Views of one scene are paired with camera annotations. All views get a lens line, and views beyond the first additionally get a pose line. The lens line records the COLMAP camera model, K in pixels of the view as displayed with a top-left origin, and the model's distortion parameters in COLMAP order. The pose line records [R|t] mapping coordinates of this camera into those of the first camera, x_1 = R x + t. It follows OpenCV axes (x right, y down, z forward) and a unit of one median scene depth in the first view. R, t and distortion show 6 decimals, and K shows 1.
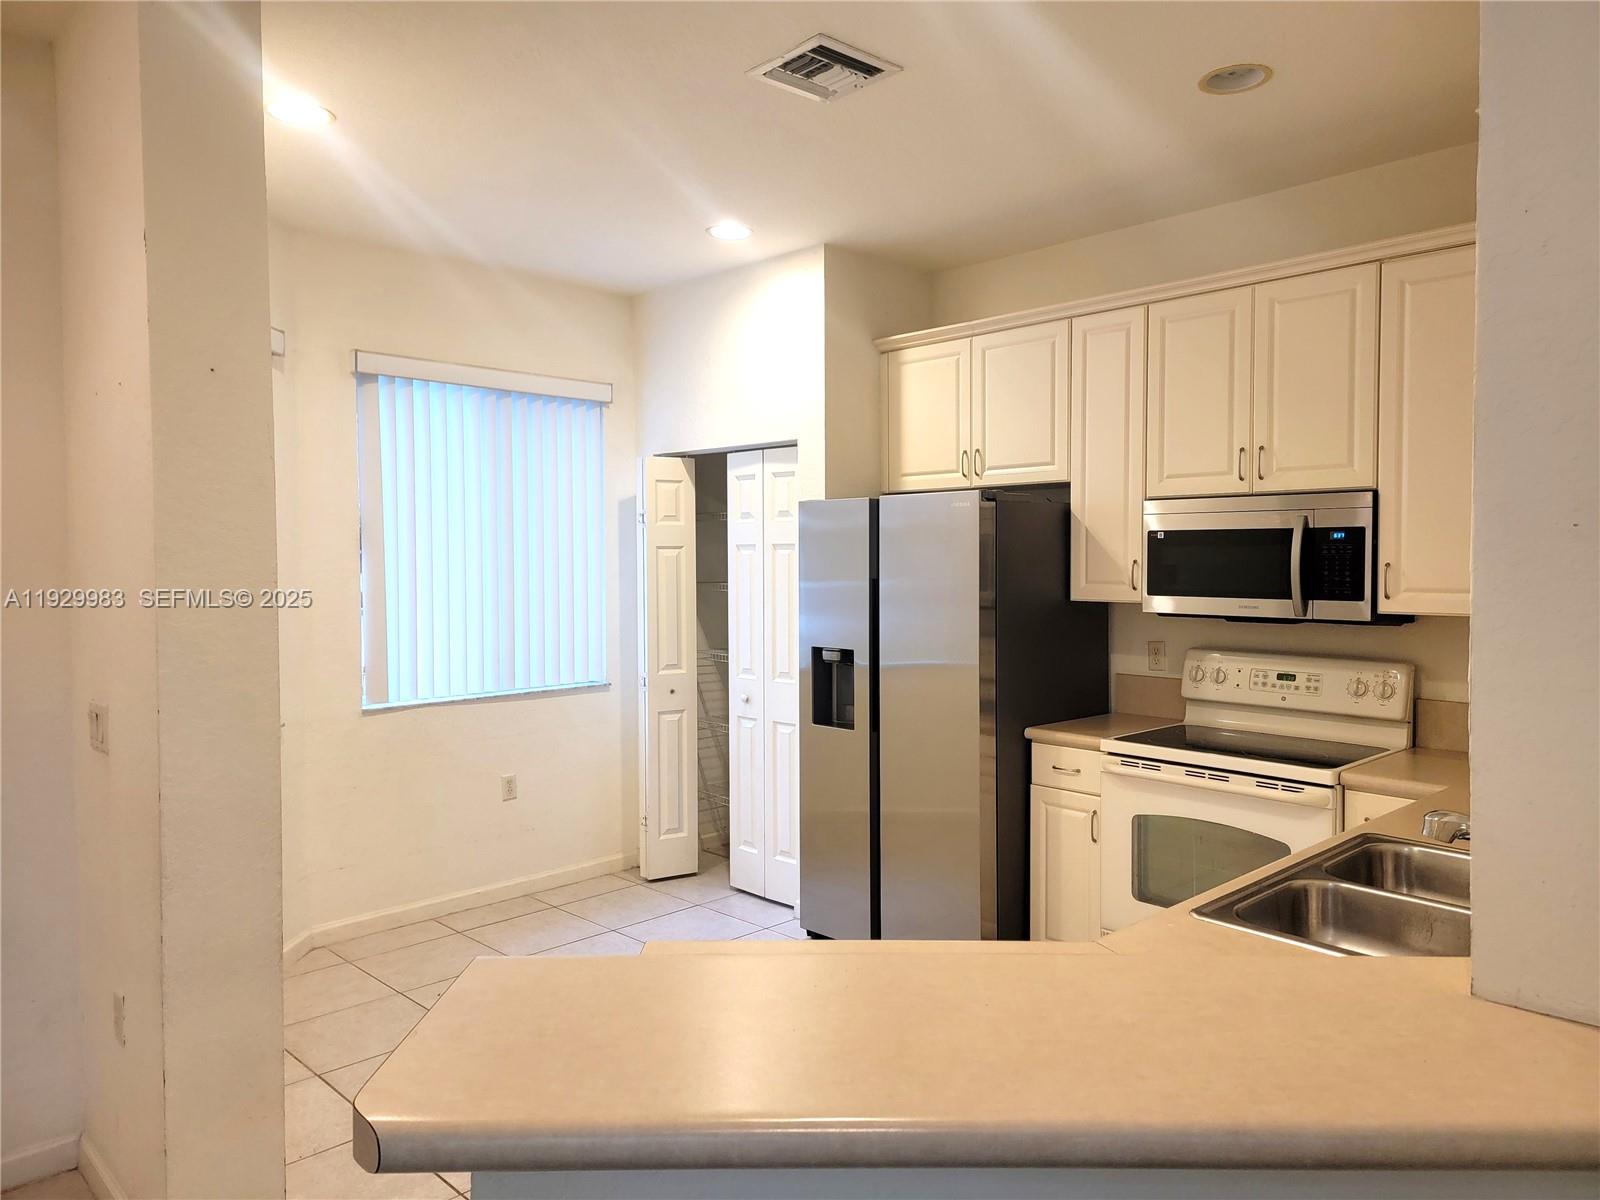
lens RADIAL K [[1097.8, 0, 804.4], [0, 1097.8, 580.9], [0, 0, 1]] dist [0.091953, -0.088270]
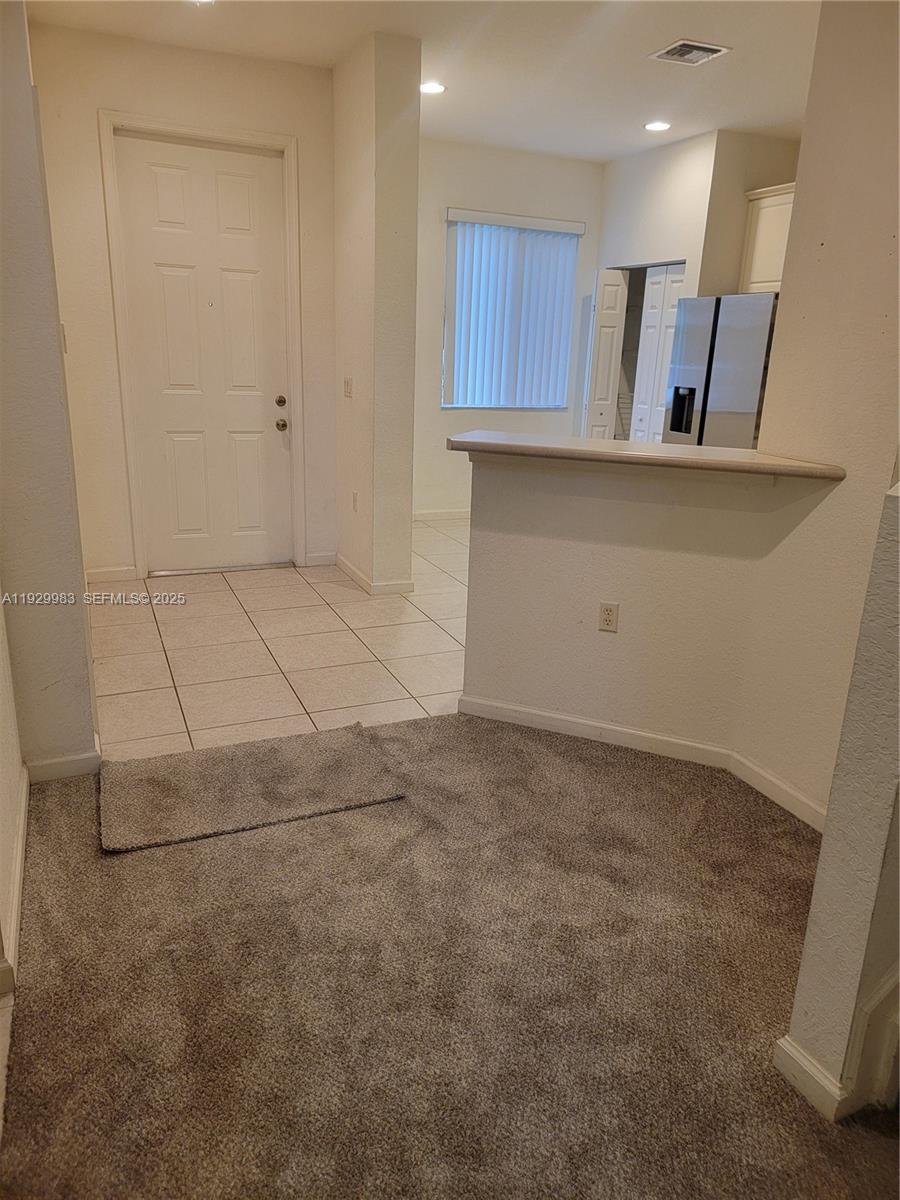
lens RADIAL K [[823.3, 0, 450.0], [0, 823.3, 600.0], [0, 0, 1]] dist [0.091953, -0.088270]
pose [[0.933529, 0.145146, -0.327806, 0.152150], [-0.052168, 0.959642, 0.276345, 0.036598], [0.354687, -0.240875, 0.903425, -0.413536]]
